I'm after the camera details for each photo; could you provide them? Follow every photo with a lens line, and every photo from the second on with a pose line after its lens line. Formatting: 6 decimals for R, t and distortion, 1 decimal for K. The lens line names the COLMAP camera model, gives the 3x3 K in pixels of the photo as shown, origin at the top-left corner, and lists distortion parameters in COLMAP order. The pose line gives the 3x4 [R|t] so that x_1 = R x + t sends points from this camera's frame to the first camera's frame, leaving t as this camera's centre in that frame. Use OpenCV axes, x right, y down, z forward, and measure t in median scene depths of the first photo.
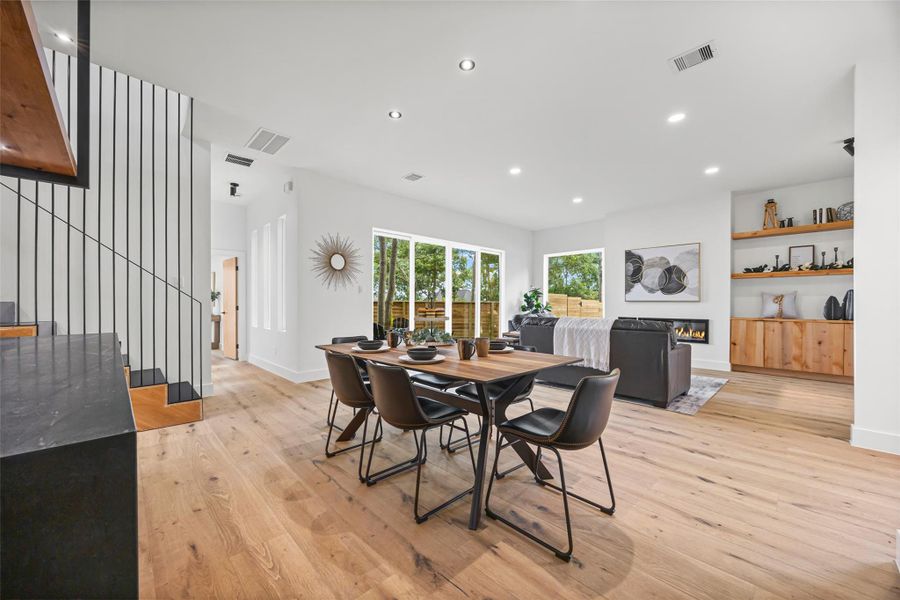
lens RADIAL K [[344.5, 0, 446.6], [0, 344.5, 308.7], [0, 0, 1]] dist [-0.004897, 0.001007]
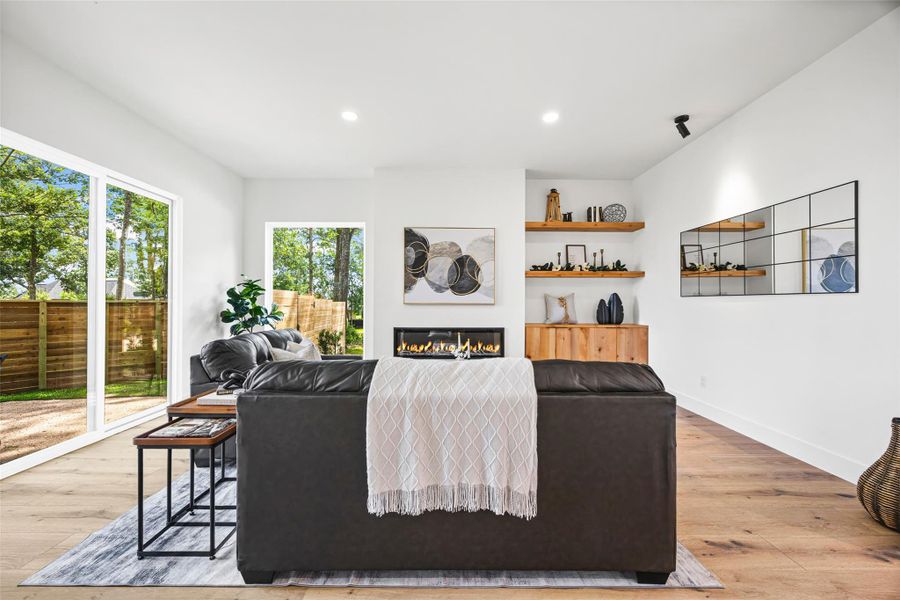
lens RADIAL K [[344.5, 0, 447.7], [0, 344.5, 302.5], [0, 0, 1]] dist [-0.004897, 0.001007]
pose [[0.685390, -0.002542, 0.728172, 0.115294], [0.008974, 0.999947, -0.004955, -0.025878], [-0.728121, 0.009931, 0.685377, 0.623511]]
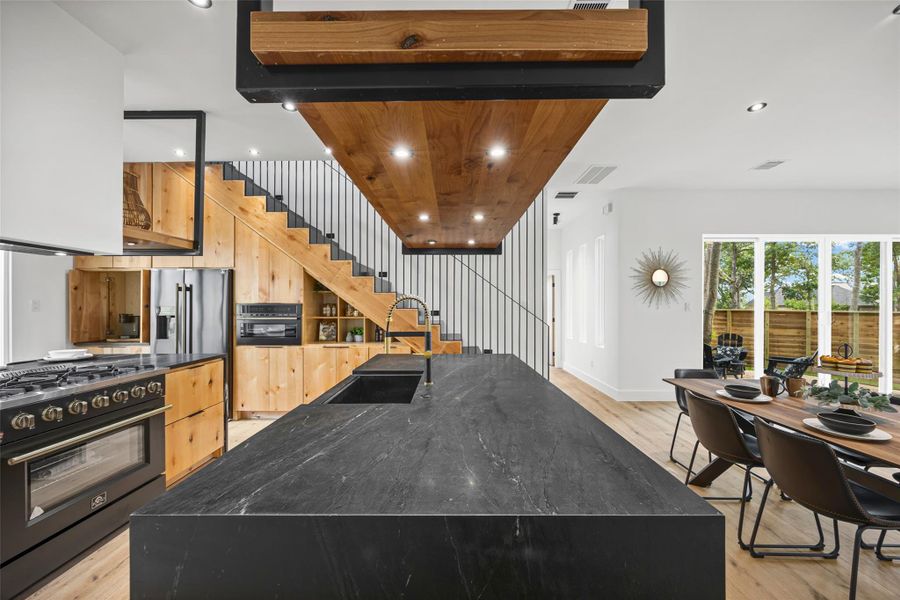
lens RADIAL K [[344.5, 0, 448.8], [0, 344.5, 307.2], [0, 0, 1]] dist [-0.004897, 0.001007]
pose [[0.712126, 0.007572, -0.702011, -0.067107], [-0.011296, 0.999936, -0.000674, -0.049500], [0.701961, 0.008409, 0.712166, -0.077983]]
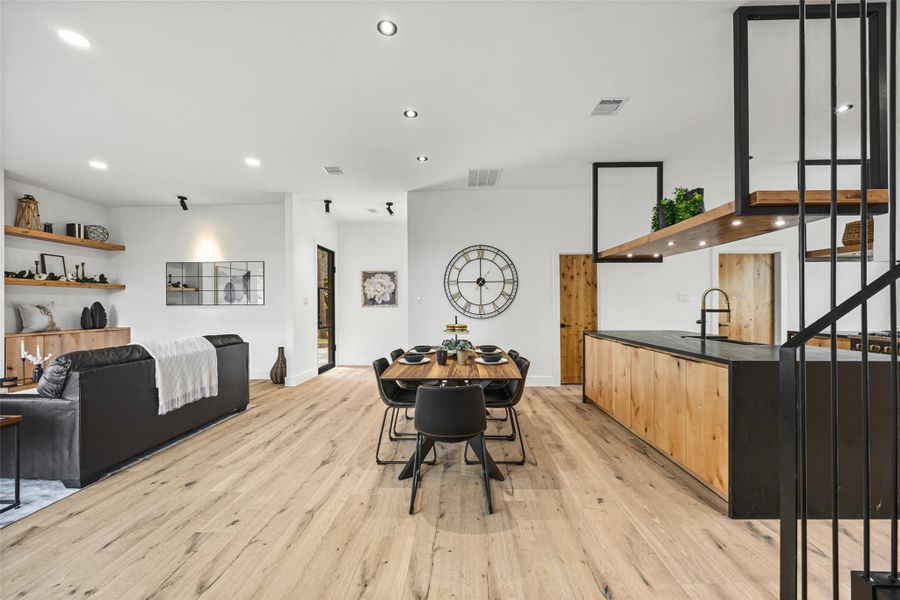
lens RADIAL K [[344.5, 0, 454.4], [0, 344.5, 307.3], [0, 0, 1]] dist [-0.004897, 0.001007]
pose [[-0.707961, -0.003622, 0.706242, -0.452257], [0.011191, 0.999804, 0.016346, -0.039850], [-0.706163, 0.019476, -0.707782, 0.902477]]
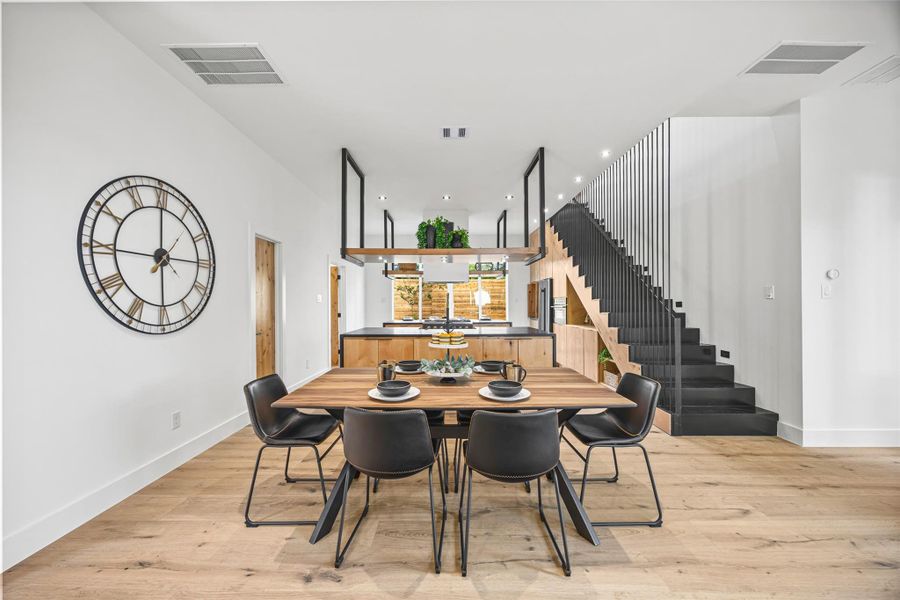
lens RADIAL K [[344.5, 0, 446.4], [0, 344.5, 302.9], [0, 0, 1]] dist [-0.004897, 0.001007]
pose [[-0.691268, -0.002758, -0.722594, 0.279804], [-0.004484, 0.999990, 0.000473, -0.034810], [0.722585, 0.003567, -0.691273, 0.752313]]
